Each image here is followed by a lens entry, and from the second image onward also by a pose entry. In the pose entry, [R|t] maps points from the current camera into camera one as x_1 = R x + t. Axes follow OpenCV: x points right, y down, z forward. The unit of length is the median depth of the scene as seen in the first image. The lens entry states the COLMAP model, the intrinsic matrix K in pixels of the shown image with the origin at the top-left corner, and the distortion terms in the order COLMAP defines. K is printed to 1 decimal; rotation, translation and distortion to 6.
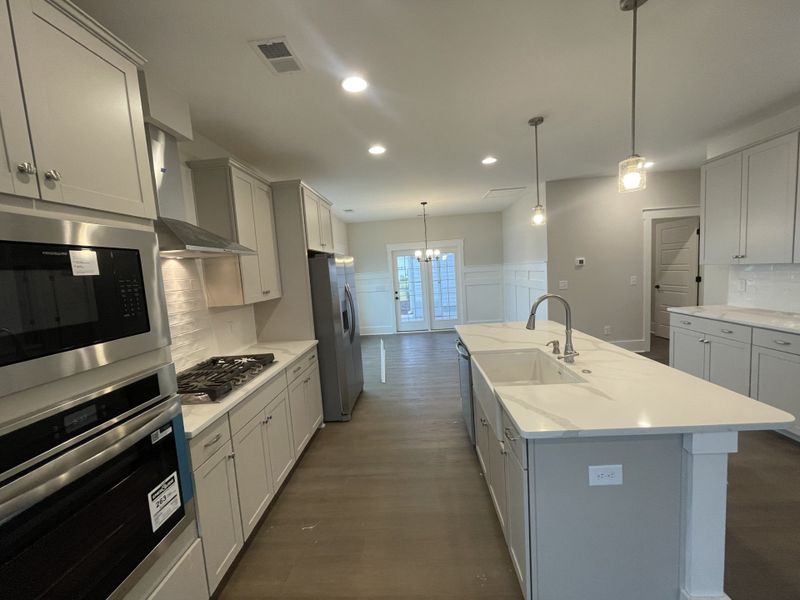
lens RADIAL K [[321.2, 0, 404.0], [0, 321.2, 300.3], [0, 0, 1]] dist [-0.001399, -0.000888]
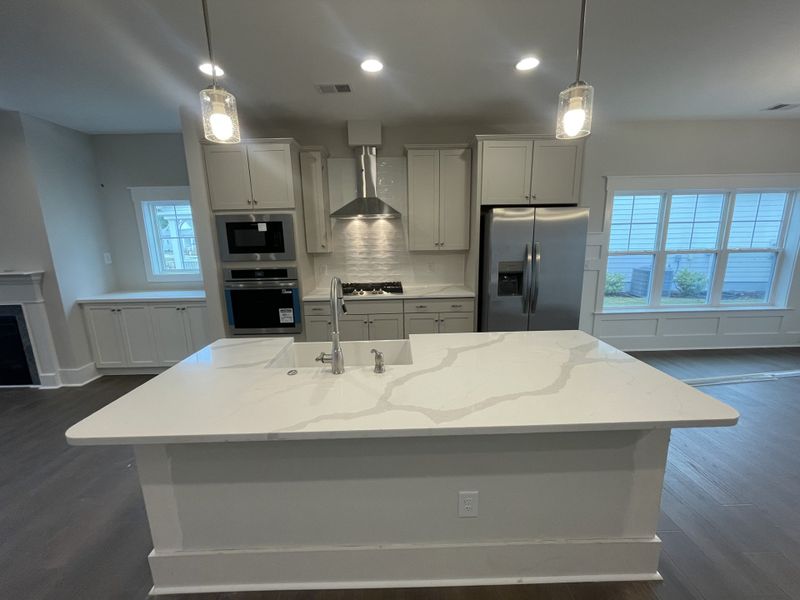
lens RADIAL K [[321.2, 0, 396.9], [0, 321.2, 299.0], [0, 0, 1]] dist [-0.001399, -0.000888]
pose [[0.051465, 0.252594, -0.966203, 1.073359], [-0.078770, 0.965497, 0.248214, -0.147774], [0.995564, 0.063333, 0.069586, 0.979598]]
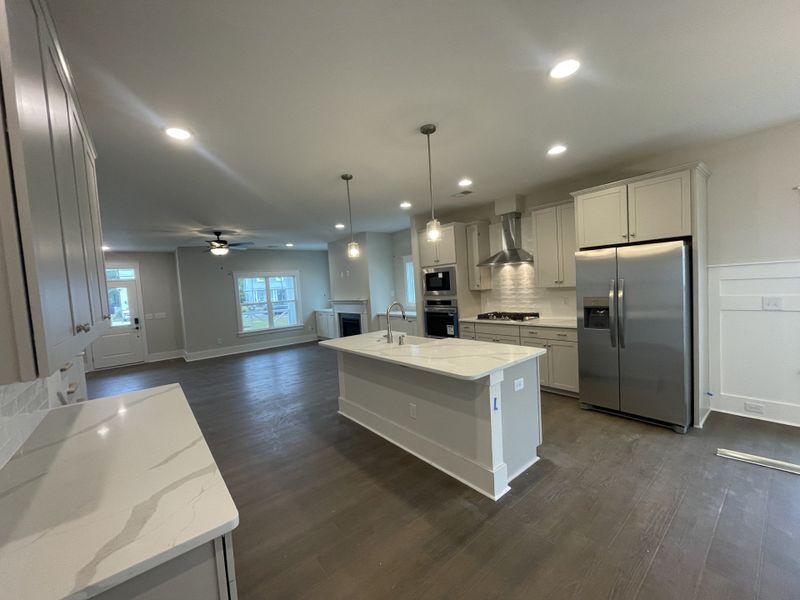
lens RADIAL K [[321.2, 0, 402.4], [0, 321.2, 300.5], [0, 0, 1]] dist [-0.001399, -0.000888]
pose [[-0.739296, 0.145685, -0.657432, 1.402988], [0.048273, 0.985270, 0.164048, -0.279489], [0.671648, 0.089544, -0.735439, 2.076643]]
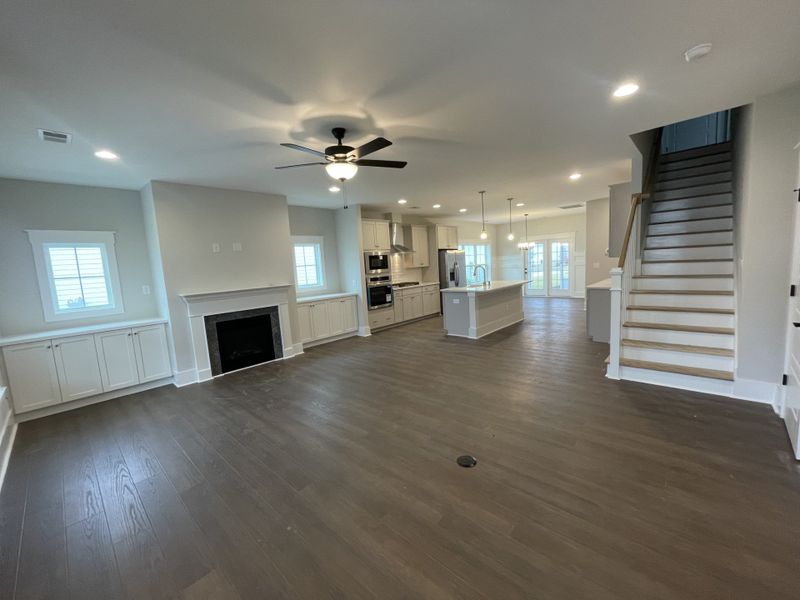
lens RADIAL K [[321.2, 0, 403.6], [0, 321.2, 298.1], [0, 0, 1]] dist [-0.001399, -0.000888]
pose [[0.767323, 0.084702, -0.635643, 1.806108], [-0.048886, 0.996080, 0.073719, 0.102938], [0.639395, -0.025492, 0.768456, -1.889004]]
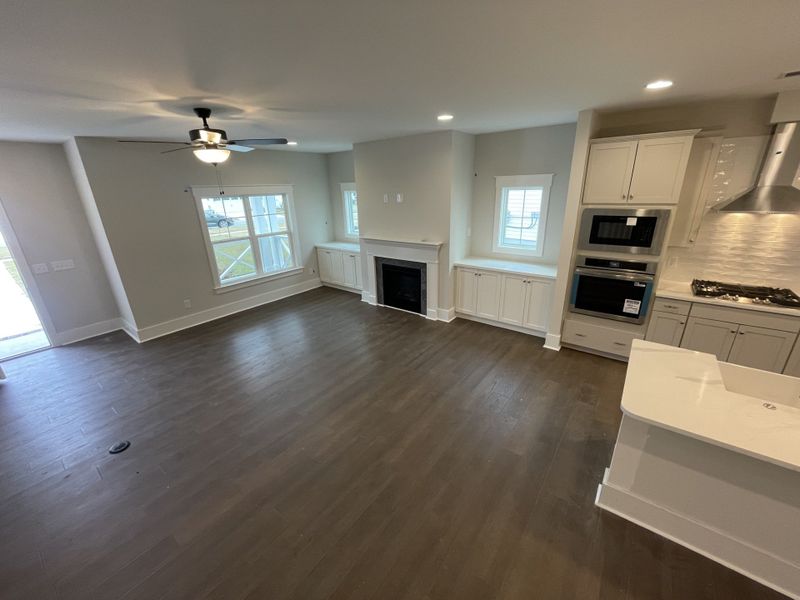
lens RADIAL K [[321.2, 0, 400.8], [0, 321.2, 300.6], [0, 0, 1]] dist [-0.001399, -0.000888]
pose [[-0.568503, 0.352597, -0.743290, 1.435417], [-0.012599, 0.899659, 0.436411, -0.365733], [0.822584, 0.257466, -0.507017, 0.418215]]
